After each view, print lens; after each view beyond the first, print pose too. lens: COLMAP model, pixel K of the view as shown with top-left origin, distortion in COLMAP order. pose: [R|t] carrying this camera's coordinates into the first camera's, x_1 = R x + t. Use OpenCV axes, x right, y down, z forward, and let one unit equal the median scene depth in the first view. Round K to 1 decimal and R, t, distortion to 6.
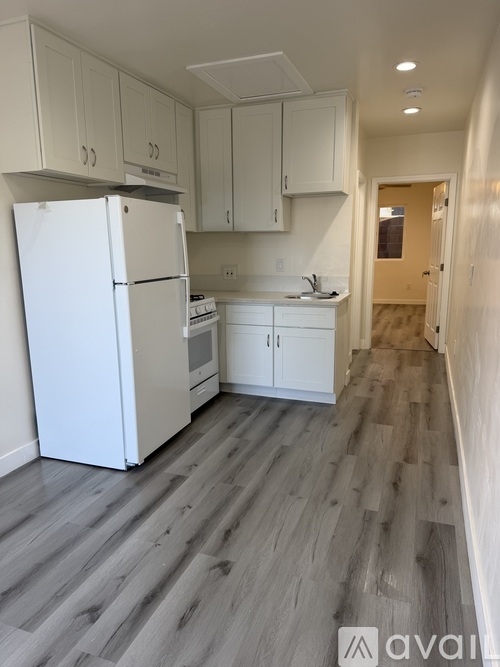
lens RADIAL K [[457.8, 0, 250.0], [0, 457.8, 333.5], [0, 0, 1]] dist [0.096536, -0.117830]
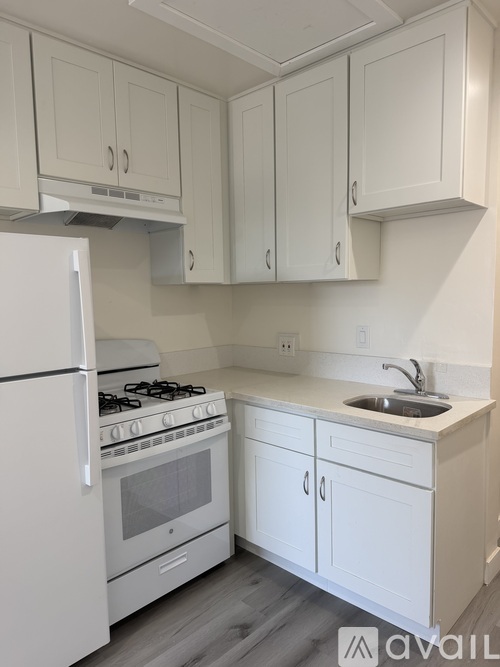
lens RADIAL K [[457.8, 0, 250.0], [0, 457.8, 333.5], [0, 0, 1]] dist [0.096536, -0.117830]
pose [[0.911740, 0.028422, -0.409783, 0.216357], [-0.070063, 0.993745, -0.086961, -0.116595], [0.404748, 0.107997, 0.908029, 0.521946]]
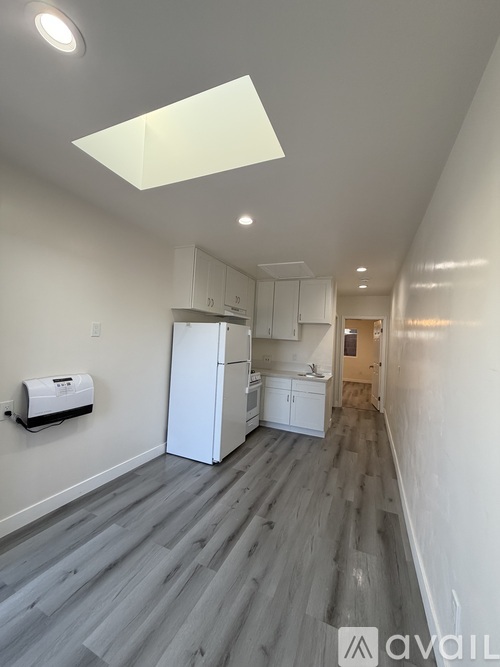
lens RADIAL K [[261.9, 0, 250.0], [0, 261.9, 333.5], [0, 0, 1]] dist [0.002202, 0.000091]
pose [[0.996151, 0.060356, -0.063570, -0.067742], [-0.072712, 0.973976, -0.214672, -0.000903], [0.048959, 0.218468, 0.974615, -0.100209]]
